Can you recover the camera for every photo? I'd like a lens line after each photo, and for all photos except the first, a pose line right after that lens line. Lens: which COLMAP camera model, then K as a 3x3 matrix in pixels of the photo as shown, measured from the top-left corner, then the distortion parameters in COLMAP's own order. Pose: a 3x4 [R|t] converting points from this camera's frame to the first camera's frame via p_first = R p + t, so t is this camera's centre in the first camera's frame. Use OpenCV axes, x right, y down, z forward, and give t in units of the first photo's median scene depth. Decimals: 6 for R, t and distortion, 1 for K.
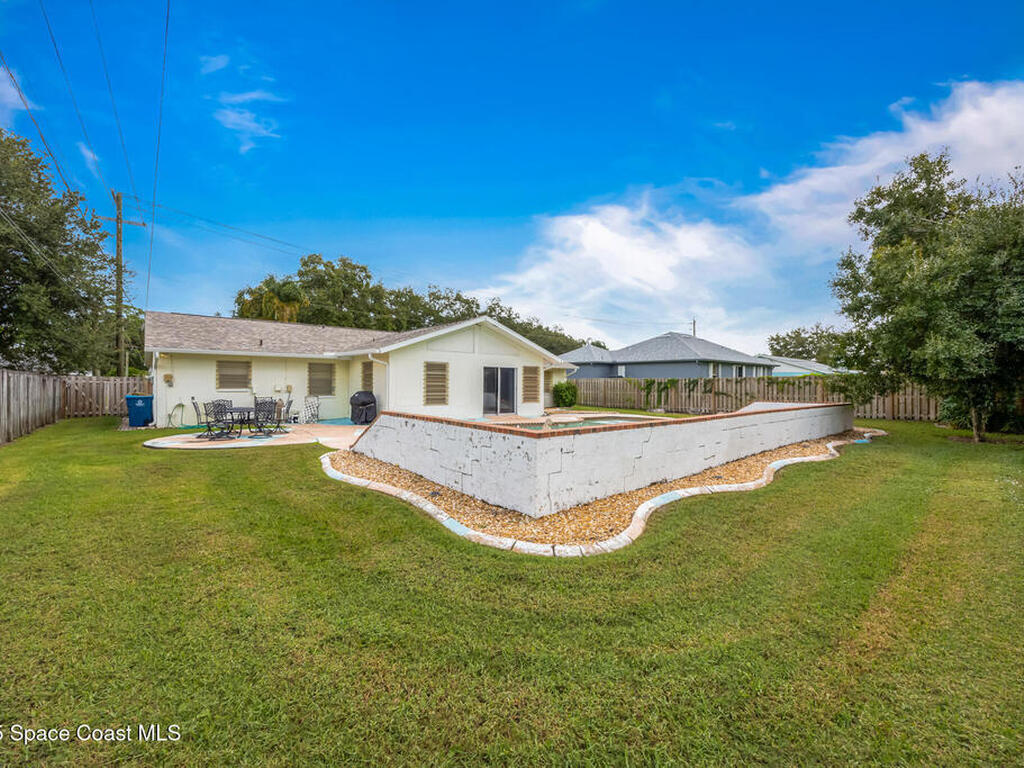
lens RADIAL K [[442.2, 0, 512.0], [0, 442.2, 384.0], [0, 0, 1]] dist [0.000810, 0.000185]
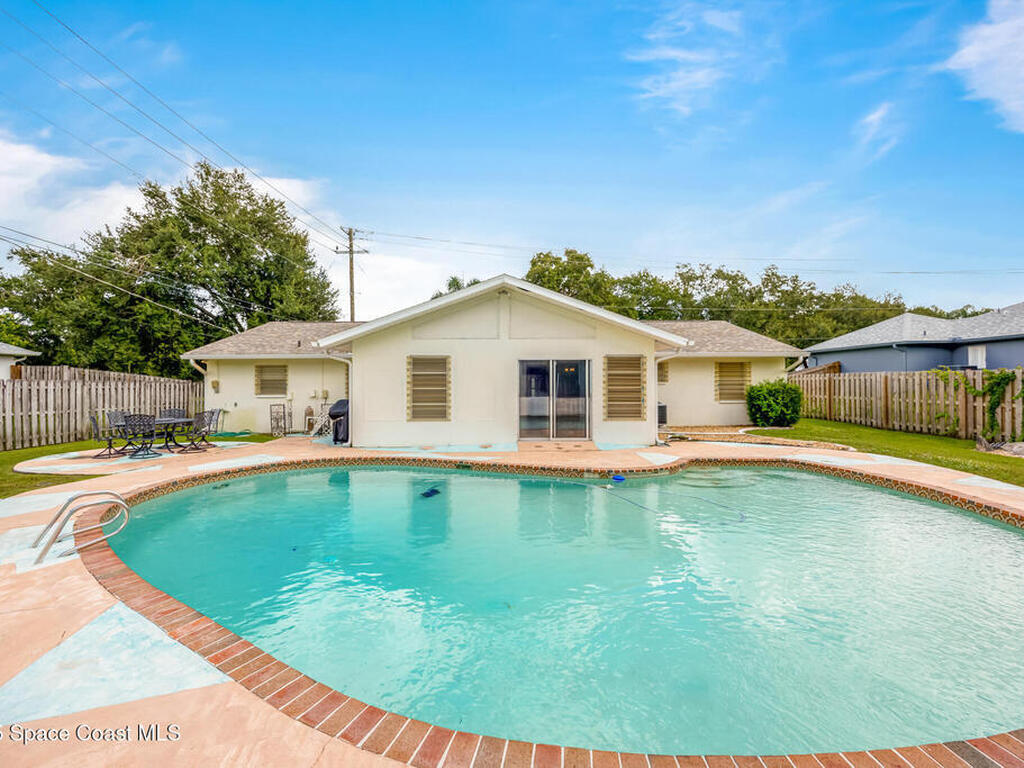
lens RADIAL K [[435.8, 0, 512.0], [0, 435.8, 384.0], [0, 0, 1]] dist [-0.000145, 0.000154]
pose [[0.769772, -0.007672, -0.638273, 0.297169], [0.010349, 0.999946, 0.000461, -0.005770], [0.638235, -0.006960, 0.769810, 0.506075]]
